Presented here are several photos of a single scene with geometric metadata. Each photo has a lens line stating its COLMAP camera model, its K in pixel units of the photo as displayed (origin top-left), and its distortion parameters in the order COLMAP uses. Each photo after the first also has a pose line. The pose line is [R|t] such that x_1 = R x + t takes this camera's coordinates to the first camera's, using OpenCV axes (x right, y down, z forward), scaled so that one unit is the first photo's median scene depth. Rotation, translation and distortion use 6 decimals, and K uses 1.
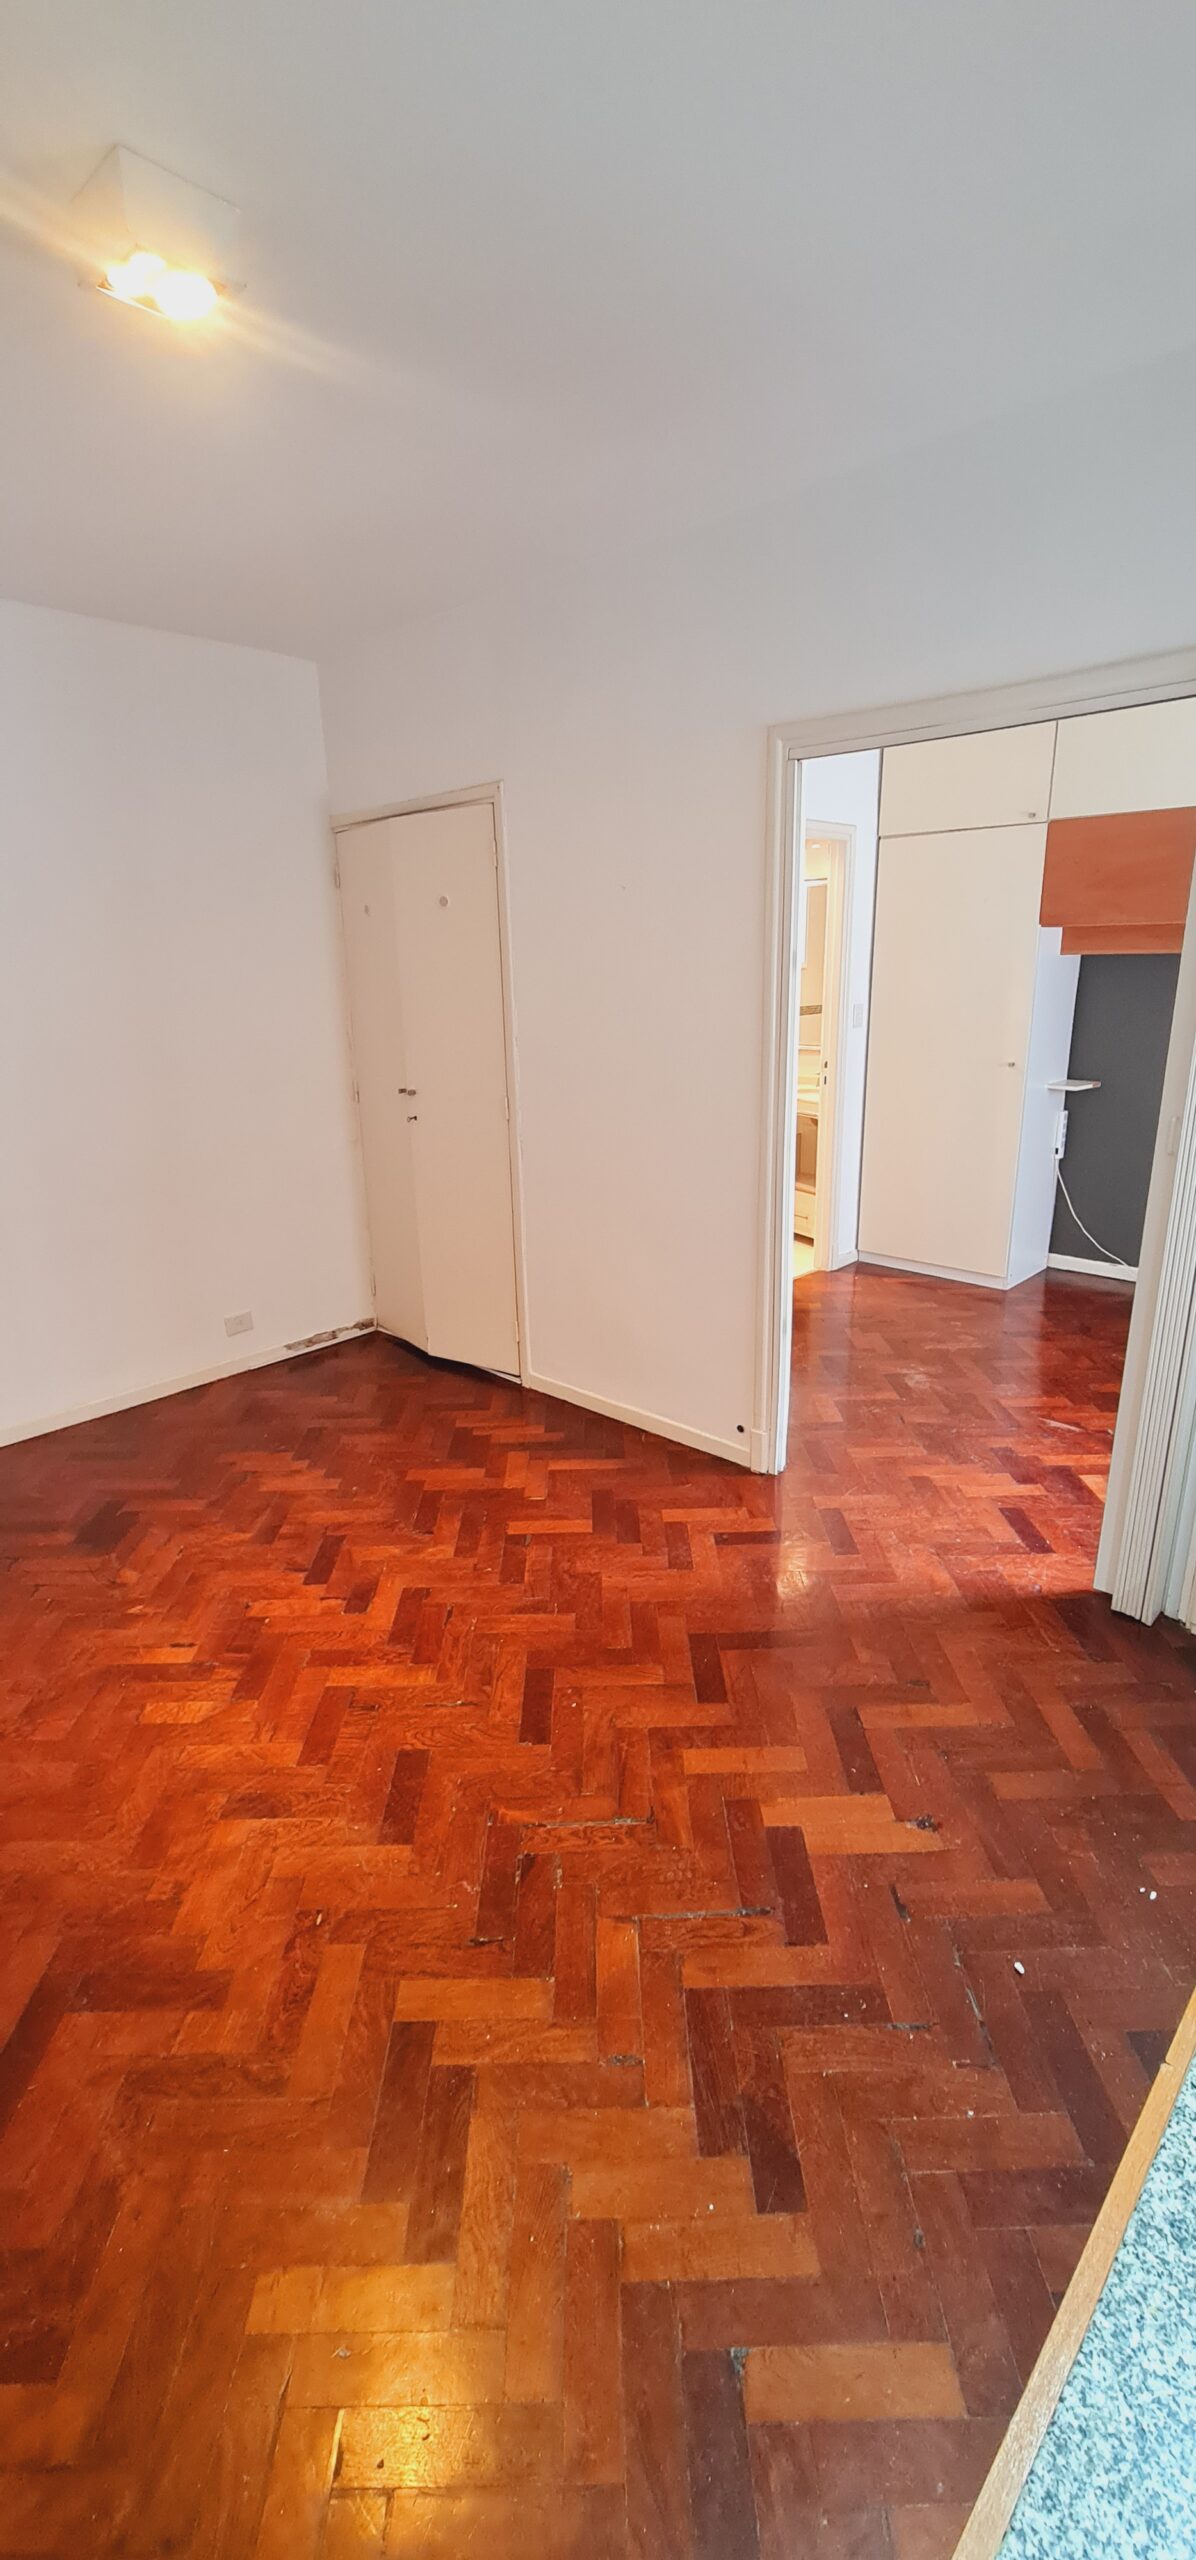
lens RADIAL K [[1060.7, 0, 598.0], [0, 1060.7, 1280.0], [0, 0, 1]] dist [-0.002972, -0.000276]
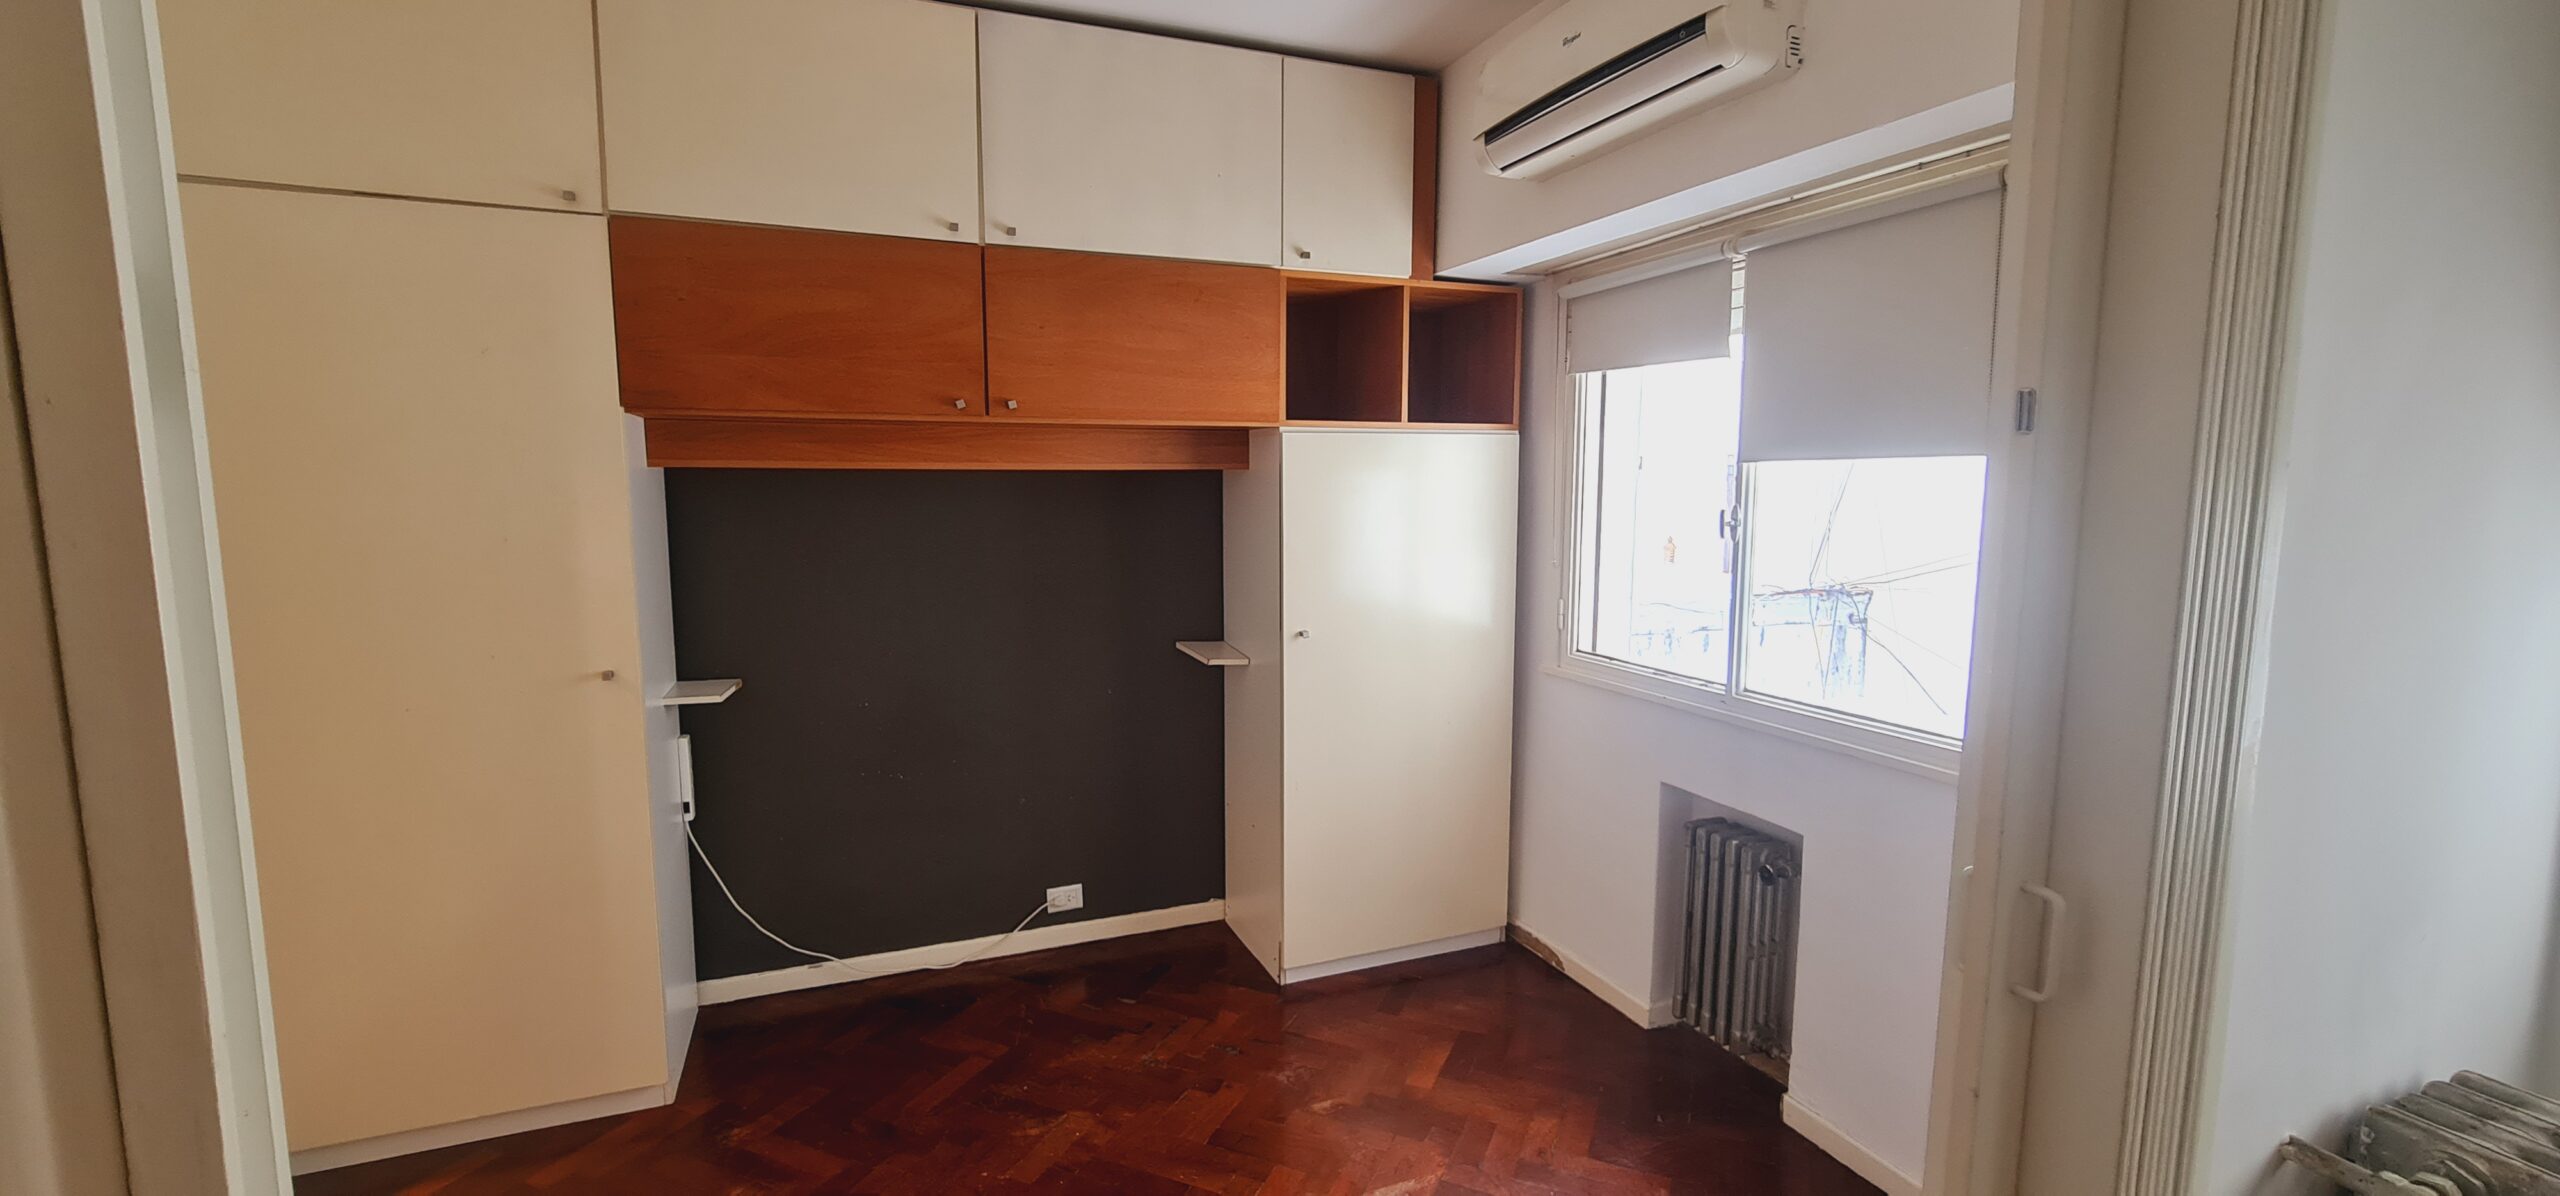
lens RADIAL K [[1060.7, 0, 1284.6], [0, 1060.7, 604.5], [0, 0, 1]] dist [-0.002972, -0.000276]
pose [[0.421854, -0.091323, 0.902053, 0.082699], [0.254109, 0.966949, -0.020944, -0.152727], [-0.870326, 0.238055, 0.431117, 0.524259]]
